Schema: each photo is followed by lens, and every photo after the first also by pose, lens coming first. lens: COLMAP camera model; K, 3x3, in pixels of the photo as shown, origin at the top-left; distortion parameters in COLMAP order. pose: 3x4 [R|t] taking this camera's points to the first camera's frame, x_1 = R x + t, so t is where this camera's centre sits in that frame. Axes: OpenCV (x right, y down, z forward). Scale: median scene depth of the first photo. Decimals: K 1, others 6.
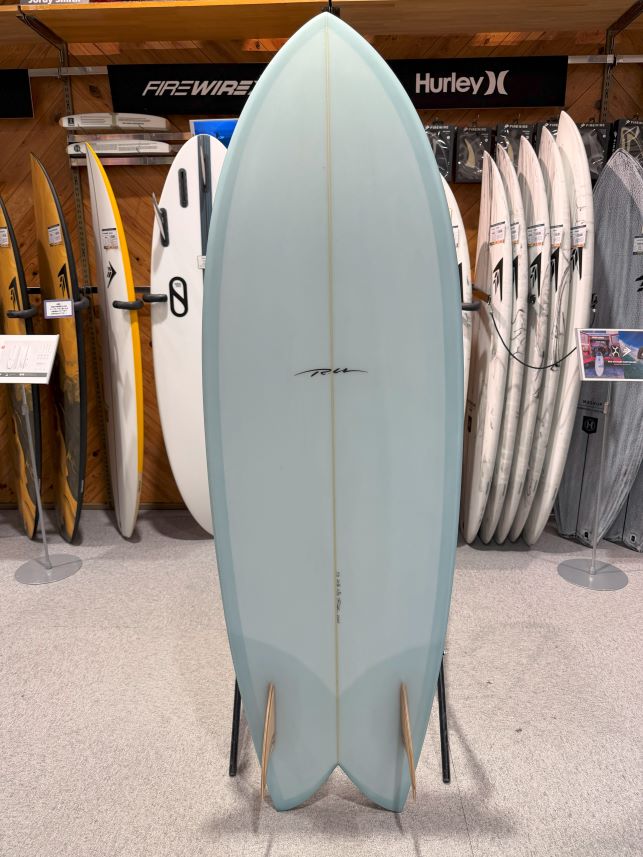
lens RADIAL K [[584.4, 0, 325.0], [0, 584.4, 431.6], [0, 0, 1]] dist [-0.000270, -0.016793]
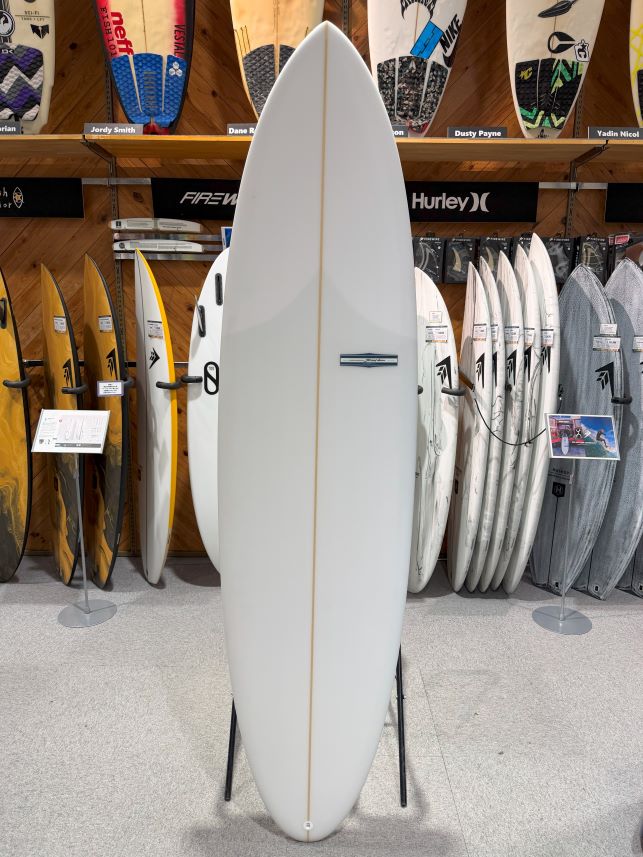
lens RADIAL K [[584.4, 0, 322.5], [0, 584.4, 430.9], [0, 0, 1]] dist [-0.000270, -0.016793]
pose [[0.999416, 0.014333, 0.031032, -0.059564], [-0.012601, 0.998390, -0.055306, -0.060736], [-0.031775, 0.054883, 0.997987, -0.164302]]
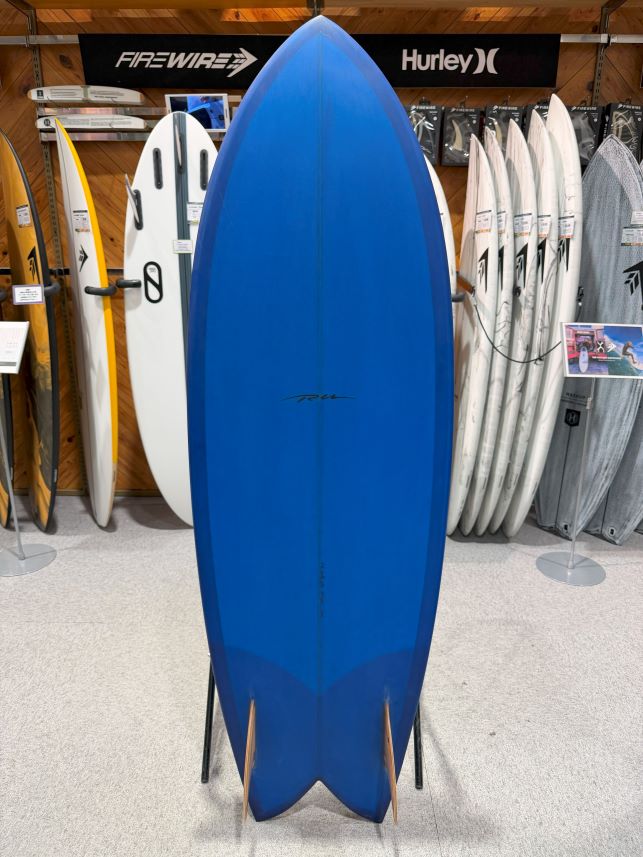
lens RADIAL K [[584.4, 0, 320.4], [0, 584.4, 428.9], [0, 0, 1]] dist [-0.000270, -0.016793]
pose [[0.999789, 0.008854, 0.018538, 0.008842], [-0.009673, 0.998960, 0.044568, -0.033793], [-0.018124, -0.044738, 0.998834, 0.019346]]
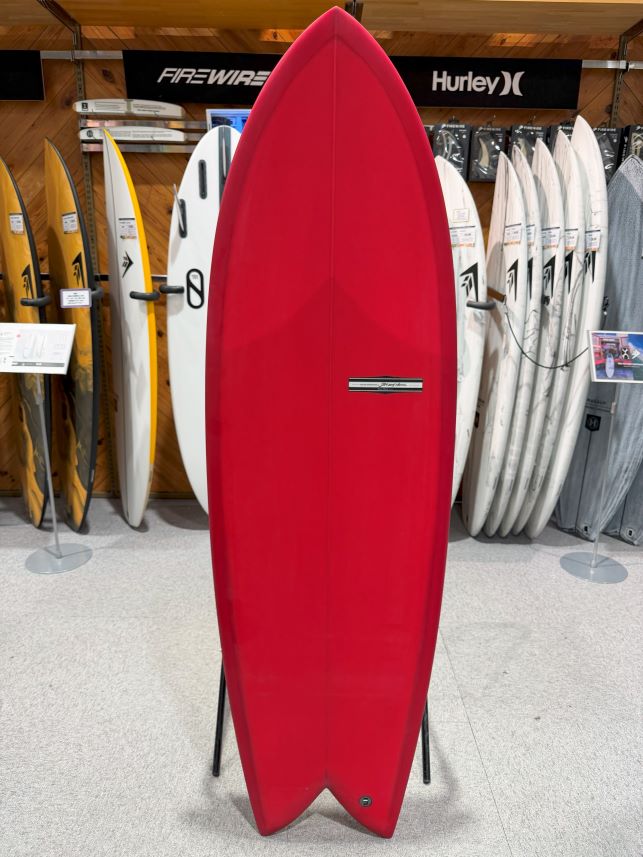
lens RADIAL K [[584.4, 0, 319.9], [0, 584.4, 430.4], [0, 0, 1]] dist [-0.000270, -0.016793]
pose [[0.999134, 0.016080, 0.038383, -0.069682], [-0.016939, 0.999610, 0.022180, -0.013383], [-0.038012, -0.022811, 0.999017, -0.012253]]
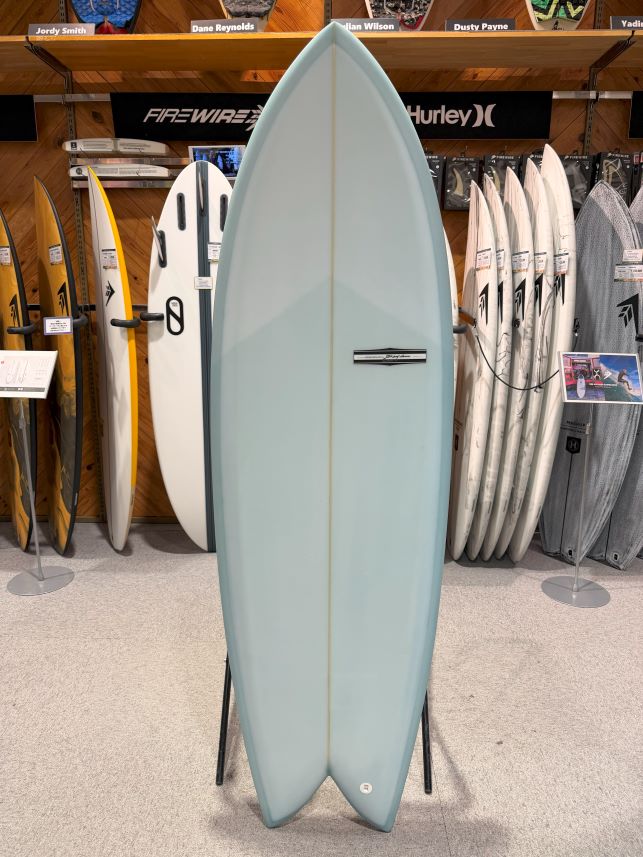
lens RADIAL K [[584.4, 0, 321.6], [0, 584.4, 430.3], [0, 0, 1]] dist [-0.000270, -0.016793]
pose [[0.999898, 0.012581, 0.006809, 0.003719], [-0.012371, 0.999471, -0.030081, -0.001083], [-0.007184, 0.029993, 0.999524, -0.024548]]
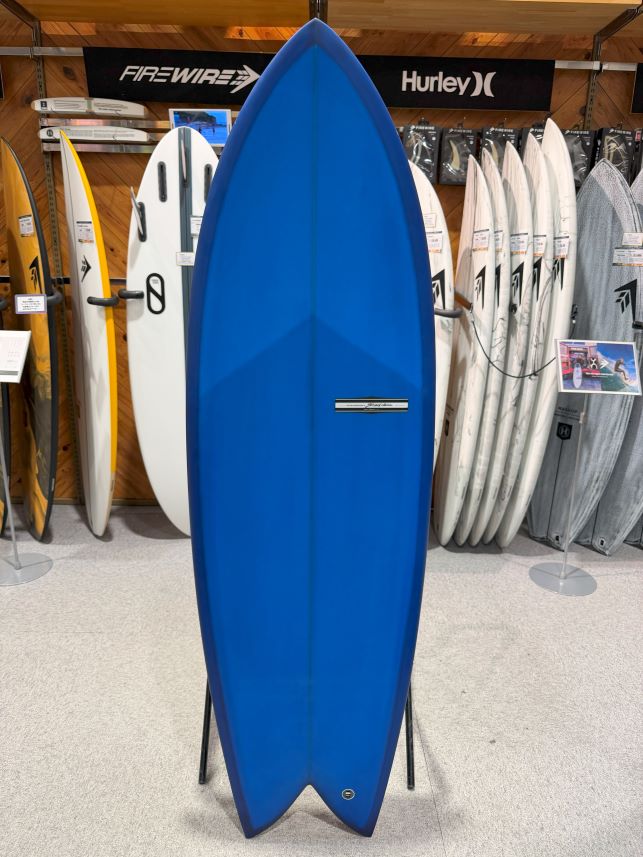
lens RADIAL K [[584.4, 0, 321.6], [0, 584.4, 429.4], [0, 0, 1]] dist [-0.000270, -0.016793]
pose [[0.998656, 0.018222, 0.048527, -0.017488], [-0.019708, 0.999346, 0.030317, -0.038621], [-0.047943, -0.031233, 0.998362, 0.007375]]
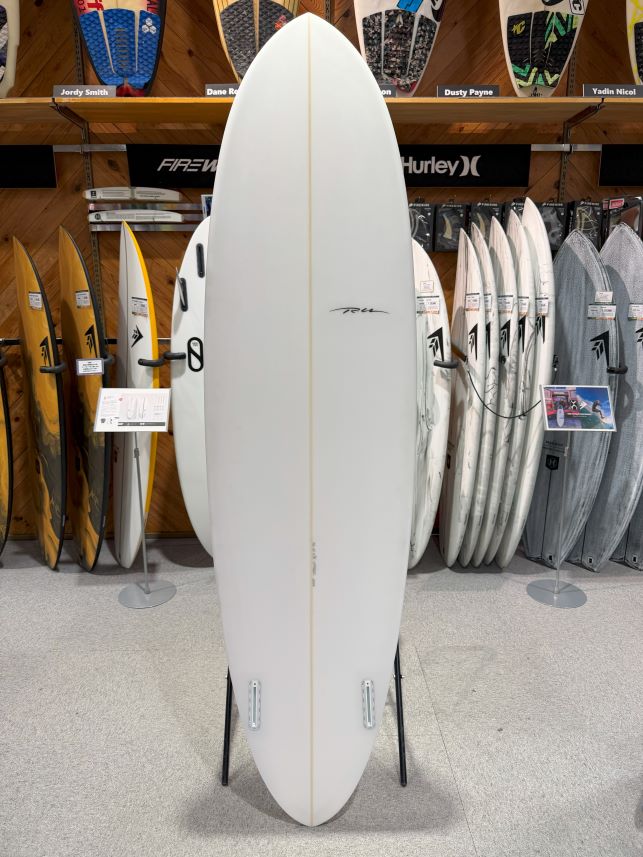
lens RADIAL K [[584.4, 0, 316.6], [0, 584.4, 431.6], [0, 0, 1]] dist [-0.000270, -0.016793]
pose [[0.998838, -0.005831, 0.047847, -0.067883], [0.006476, 0.999890, -0.013337, -0.062028], [-0.047764, 0.013632, 0.998766, -0.133133]]
